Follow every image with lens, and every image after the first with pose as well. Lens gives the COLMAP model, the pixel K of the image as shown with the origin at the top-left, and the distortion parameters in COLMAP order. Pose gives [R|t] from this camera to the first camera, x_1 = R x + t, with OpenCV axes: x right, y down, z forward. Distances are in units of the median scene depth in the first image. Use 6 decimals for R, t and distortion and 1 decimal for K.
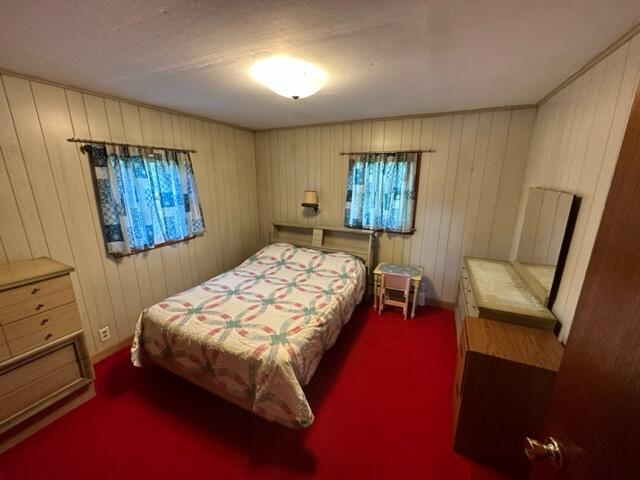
lens RADIAL K [[255.3, 0, 320.0], [0, 255.3, 240.0], [0, 0, 1]] dist [-0.000605, 0.000007]
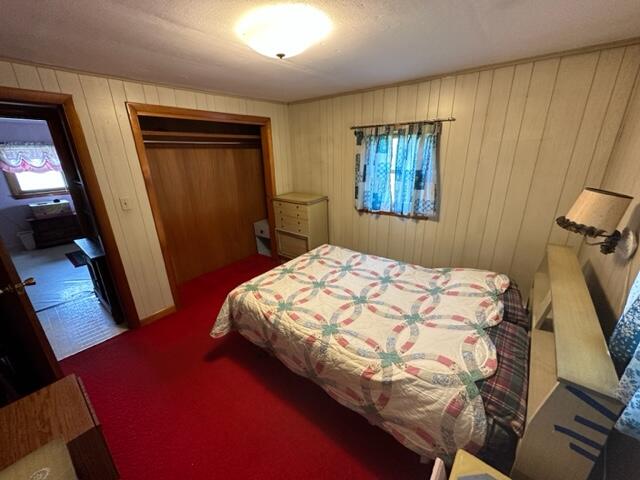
lens RADIAL K [[255.3, 0, 320.0], [0, 255.3, 240.0], [0, 0, 1]] dist [-0.000605, 0.000007]
pose [[-0.233644, 0.320229, -0.918076, 0.557924], [-0.217636, 0.903030, 0.370367, -0.240164], [0.947652, 0.286341, -0.141295, 0.954052]]
